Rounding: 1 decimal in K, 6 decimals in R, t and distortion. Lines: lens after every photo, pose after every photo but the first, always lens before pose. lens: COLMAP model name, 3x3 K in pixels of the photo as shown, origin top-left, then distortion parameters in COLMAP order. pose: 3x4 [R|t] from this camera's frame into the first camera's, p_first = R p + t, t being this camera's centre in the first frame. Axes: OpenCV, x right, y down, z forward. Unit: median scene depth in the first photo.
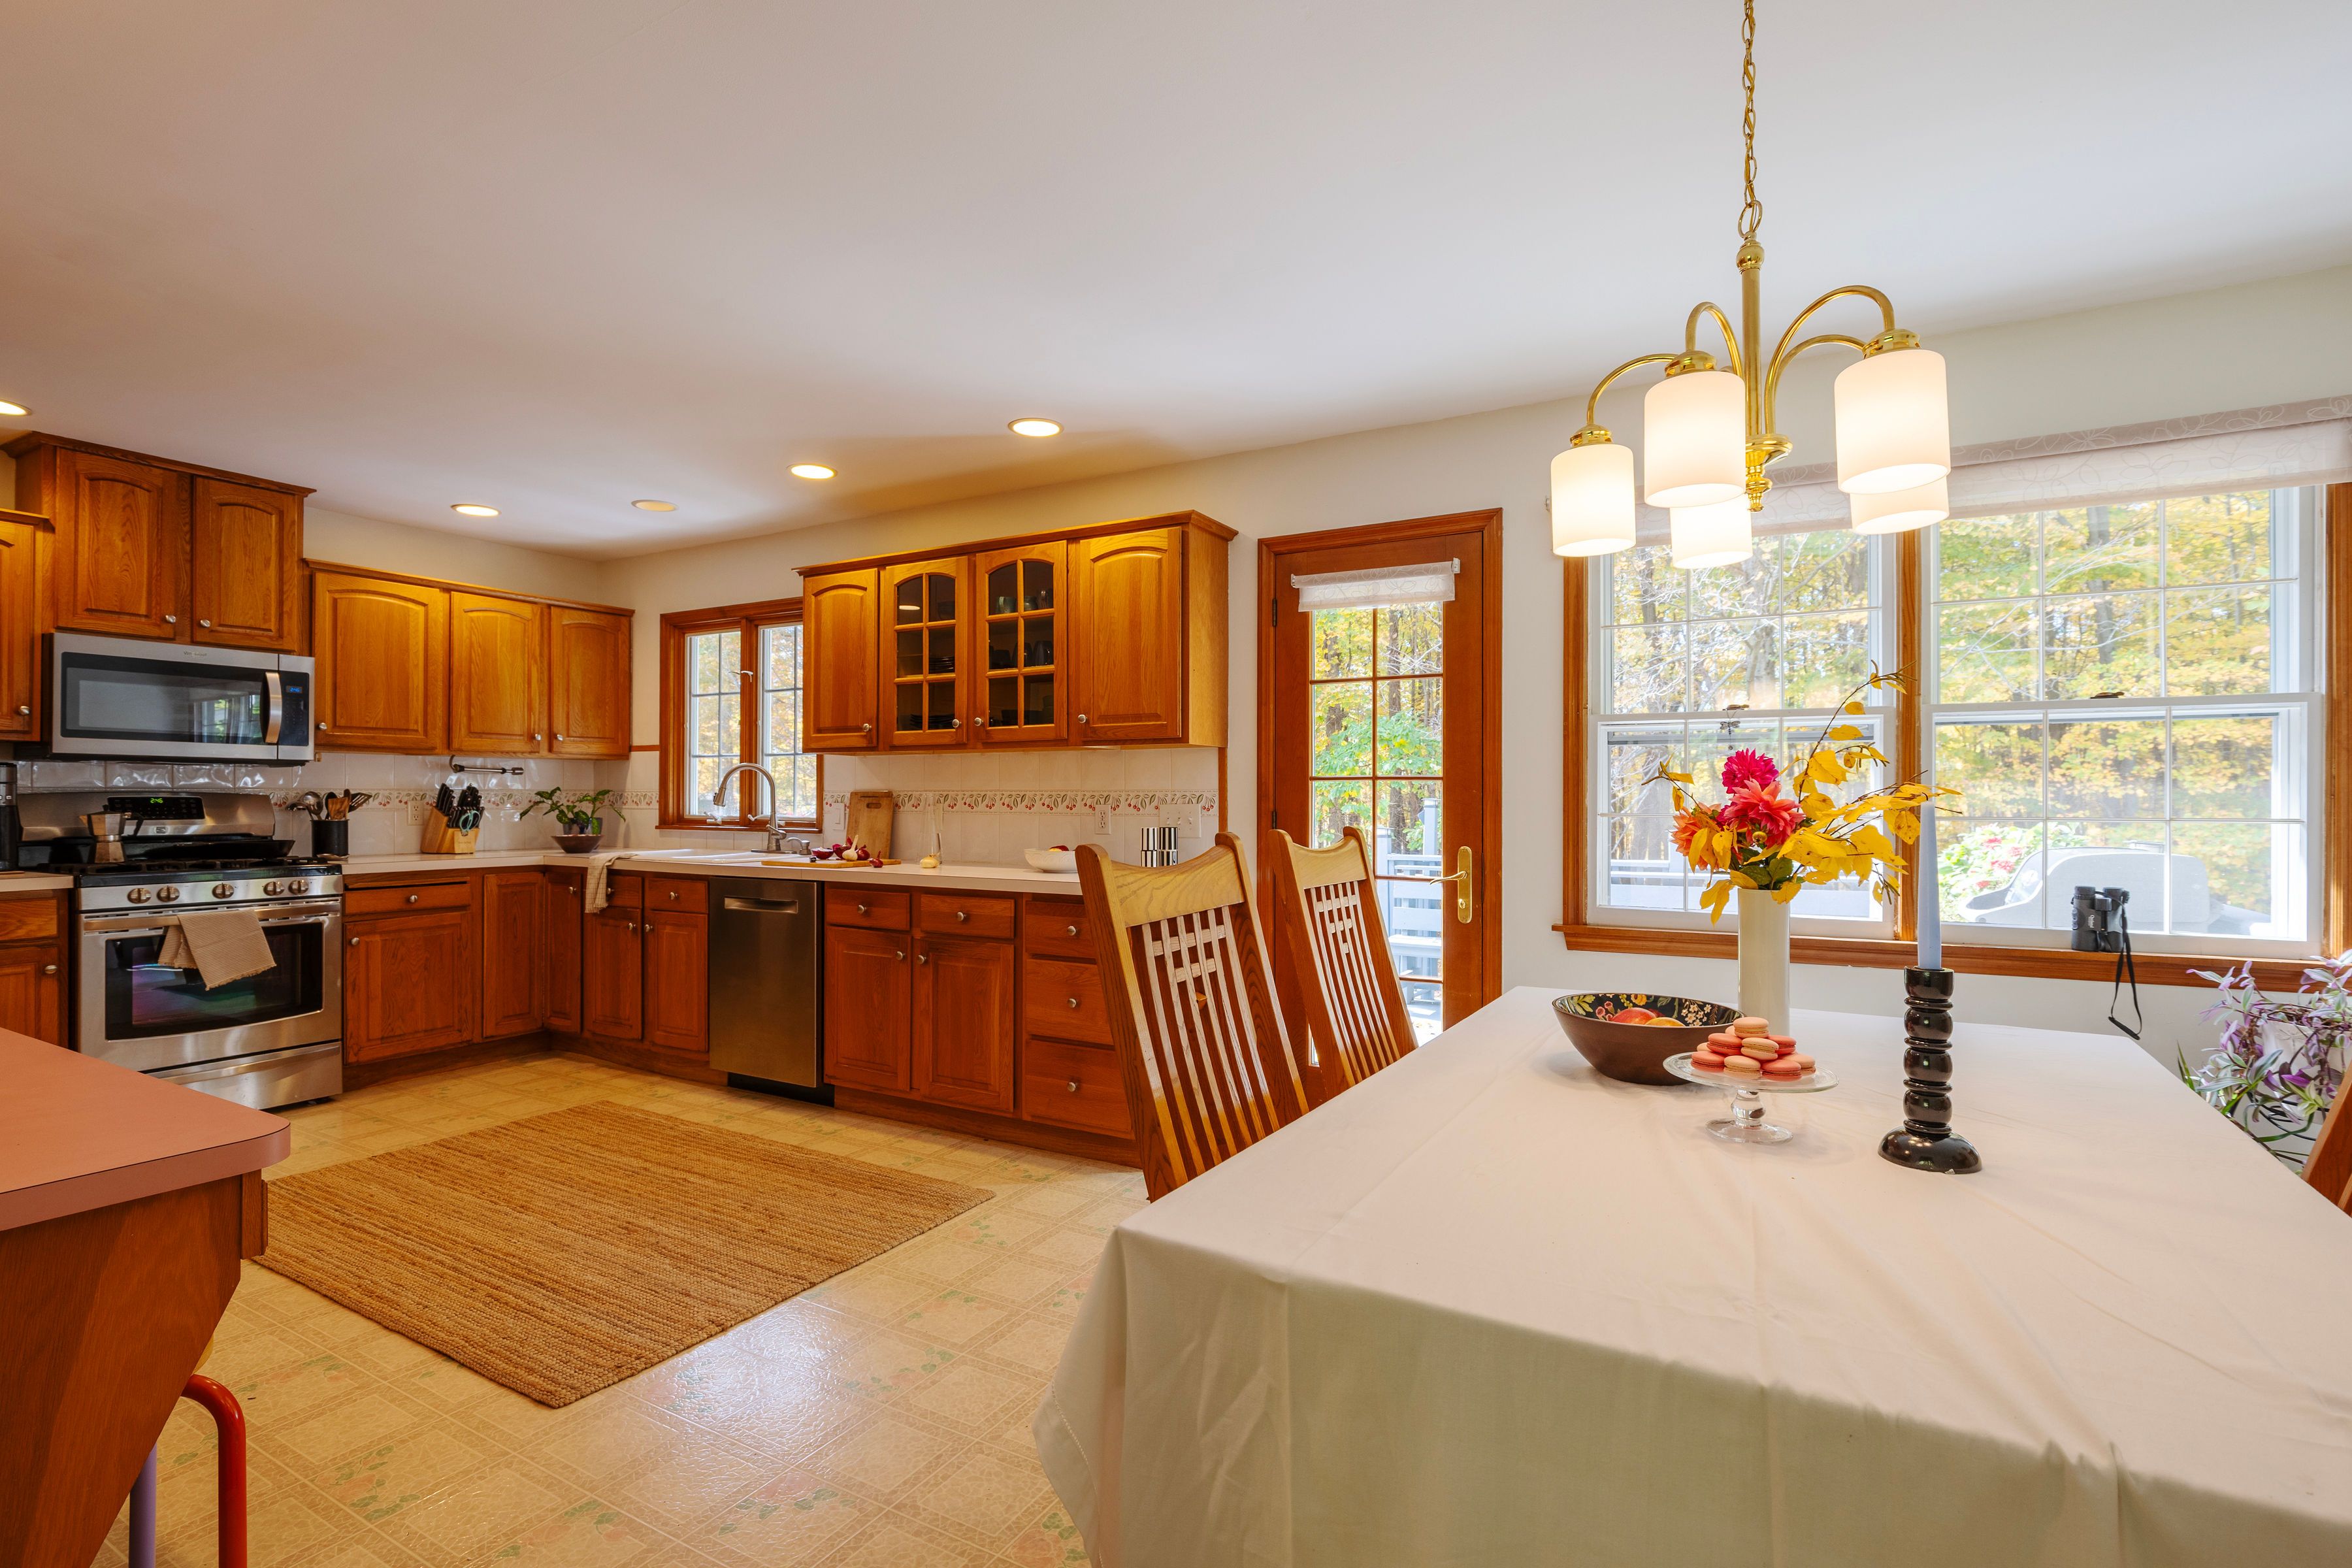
lens RADIAL K [[1106.2, 0, 1185.2], [0, 1106.2, 795.1], [0, 0, 1]] dist [-0.012586, 0.000524]
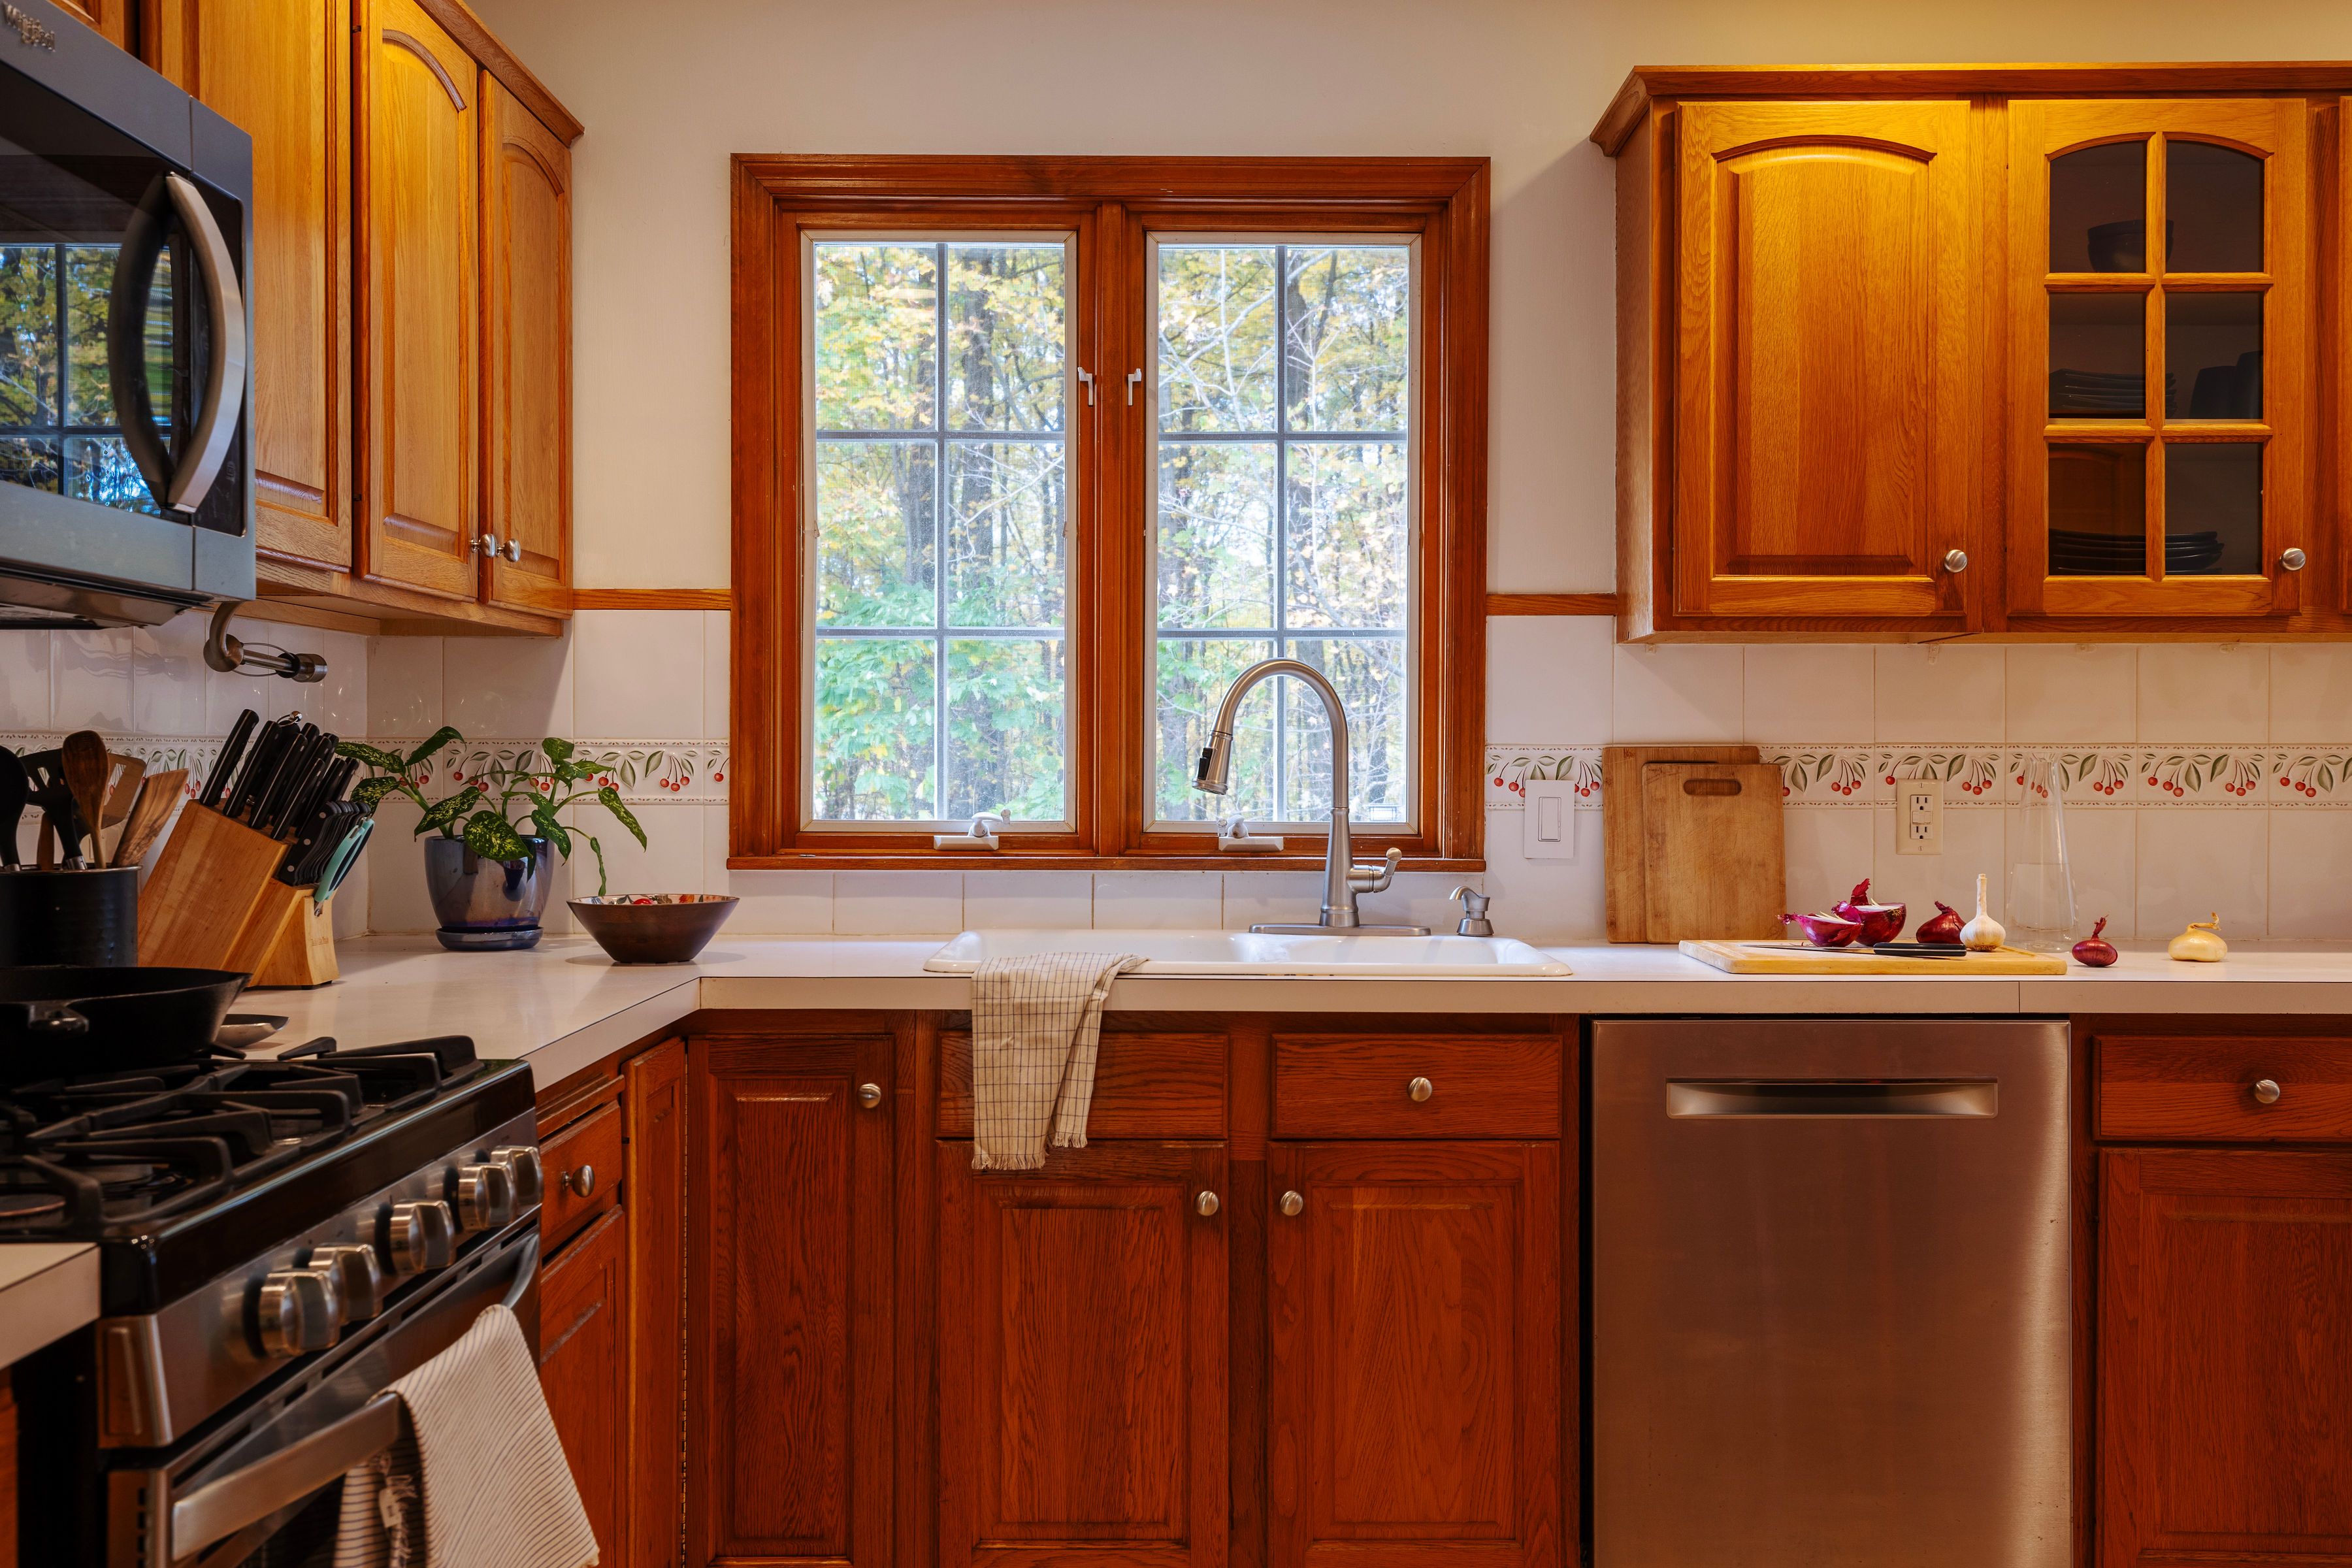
lens RADIAL K [[2309.8, 0, 1170.5], [0, 2309.8, 776.3], [0, 0, 1]] dist [0.021721, 0.000000]
pose [[0.870100, -0.004039, 0.492859, -0.845888], [-0.000645, 0.999956, 0.009334, -0.000592], [-0.492875, -0.008439, 0.870059, 0.483683]]
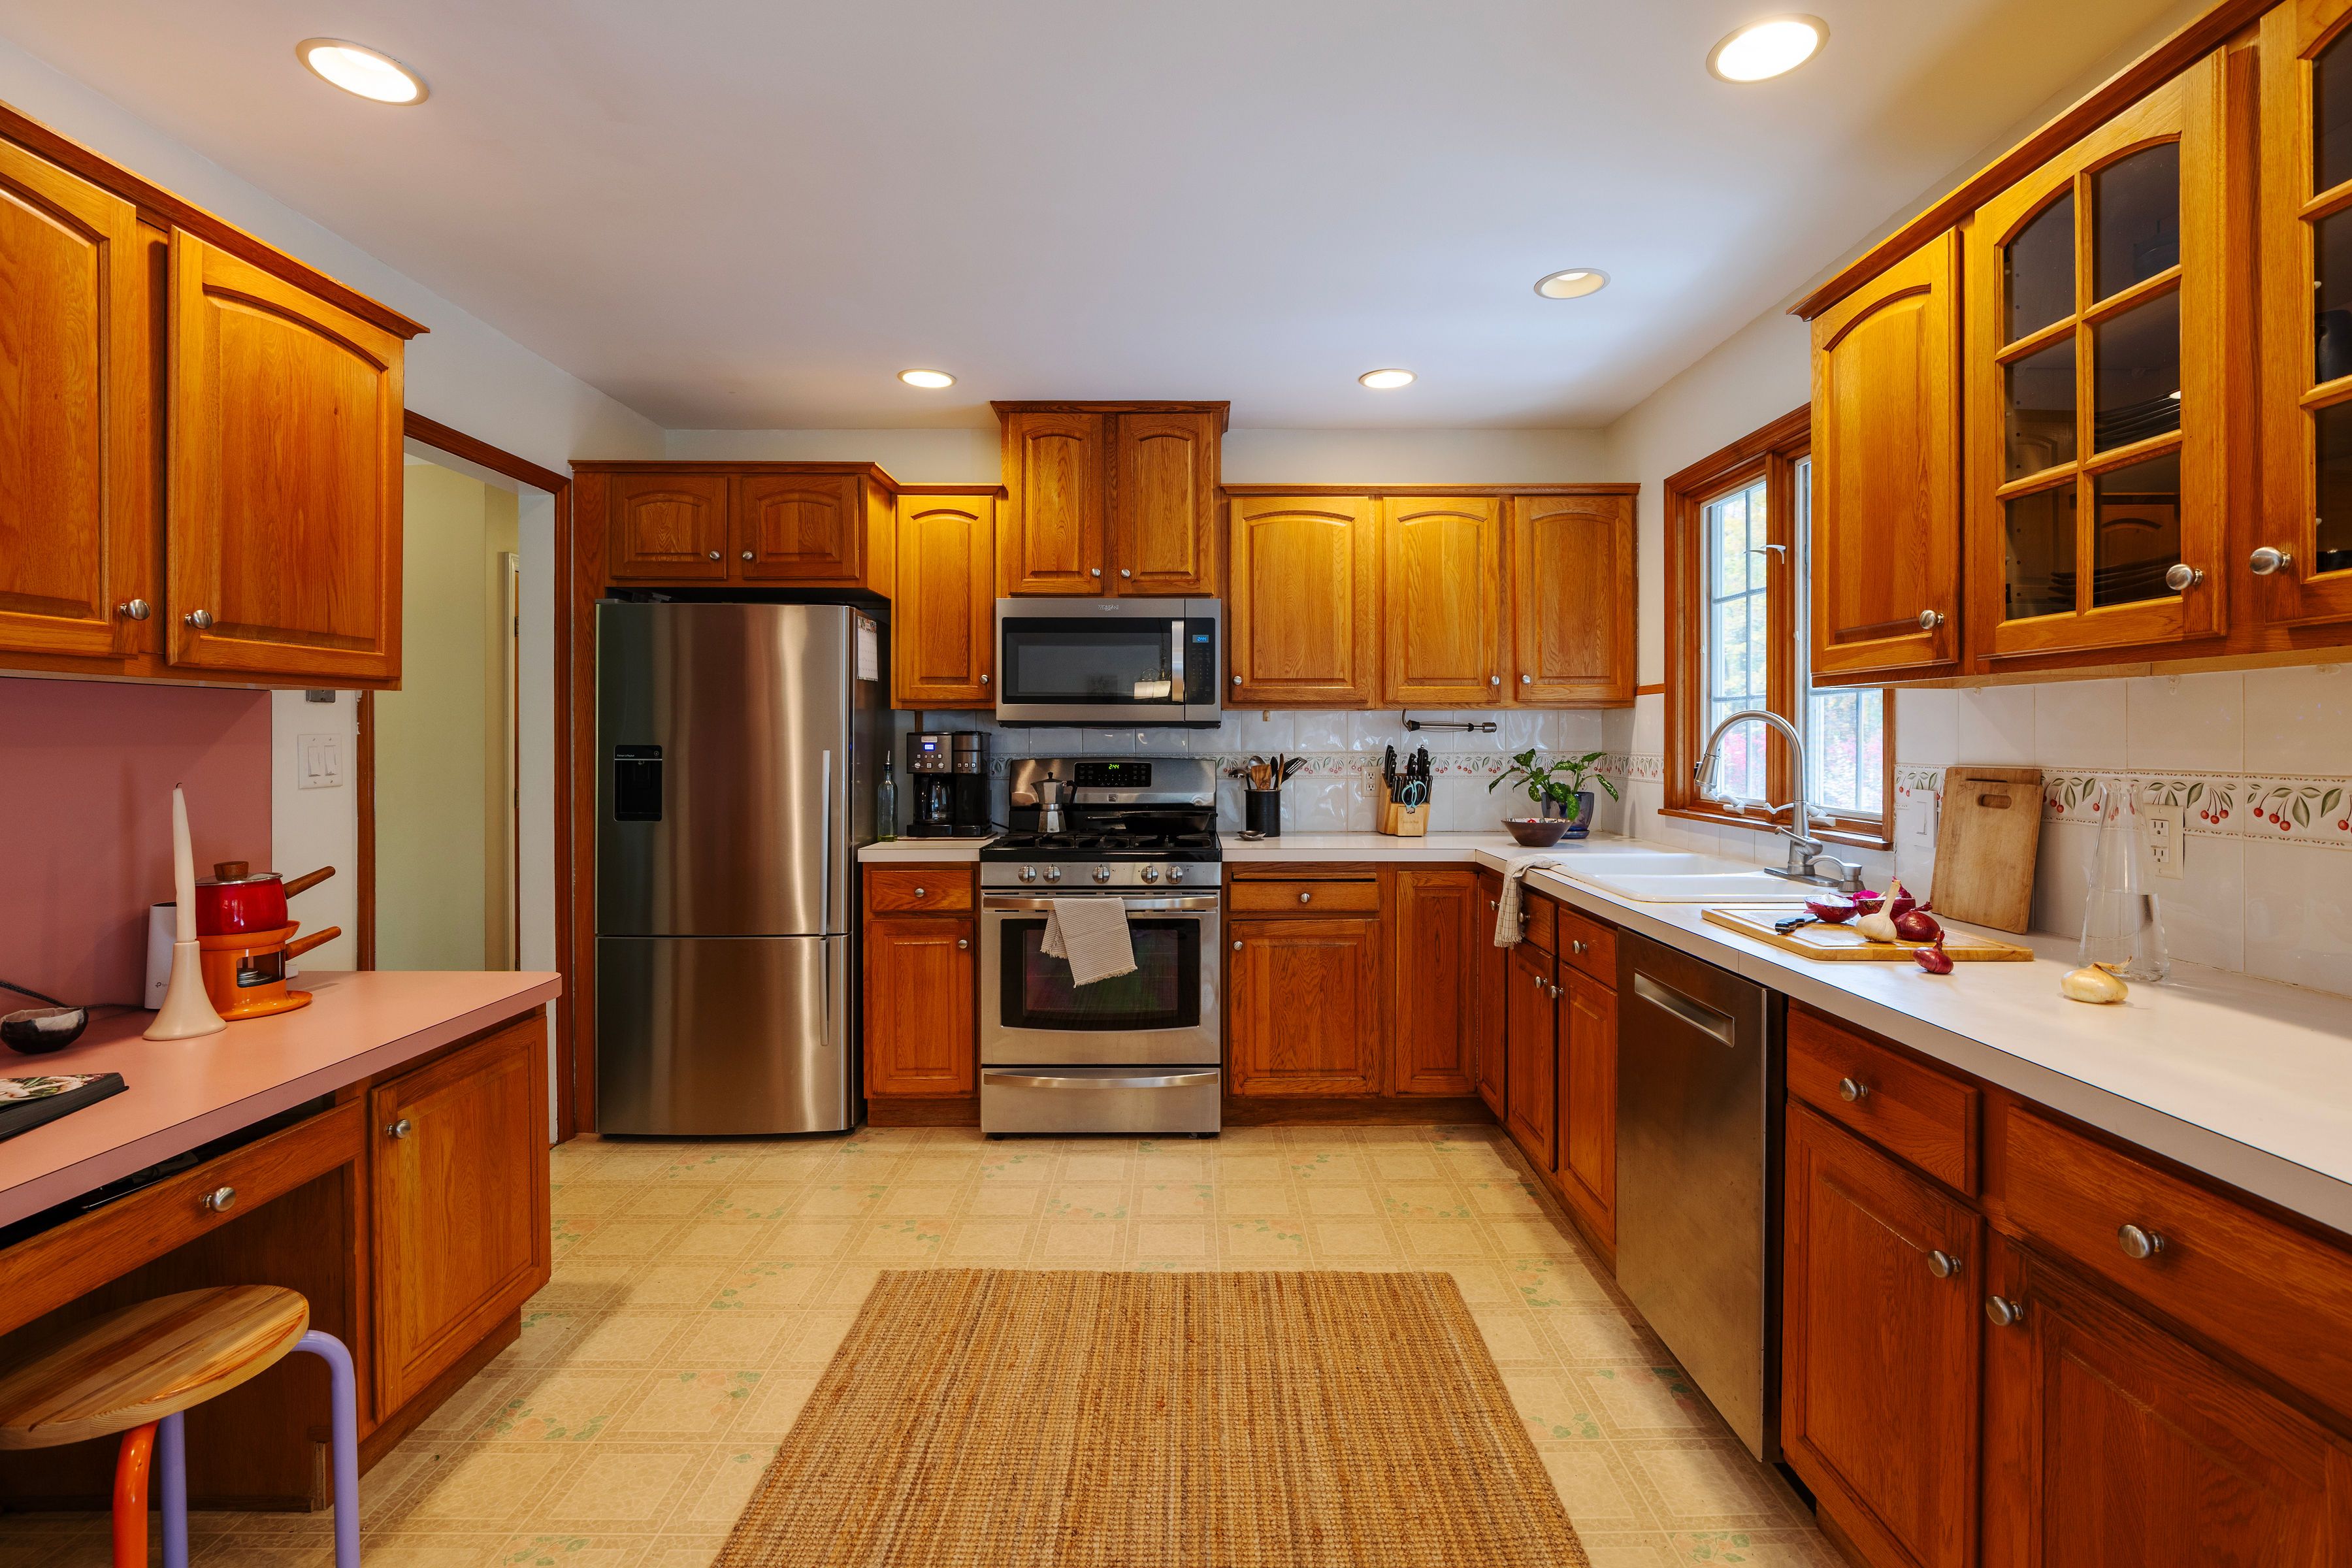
lens RADIAL K [[1106.2, 0, 1190.2], [0, 1106.2, 740.0], [0, 0, 1]] dist [-0.012586, 0.000524]
pose [[0.491786, -0.001844, -0.870714, -0.065254], [0.003918, 0.999992, 0.000095, -0.016935], [0.870707, -0.003459, 0.491789, 0.549030]]
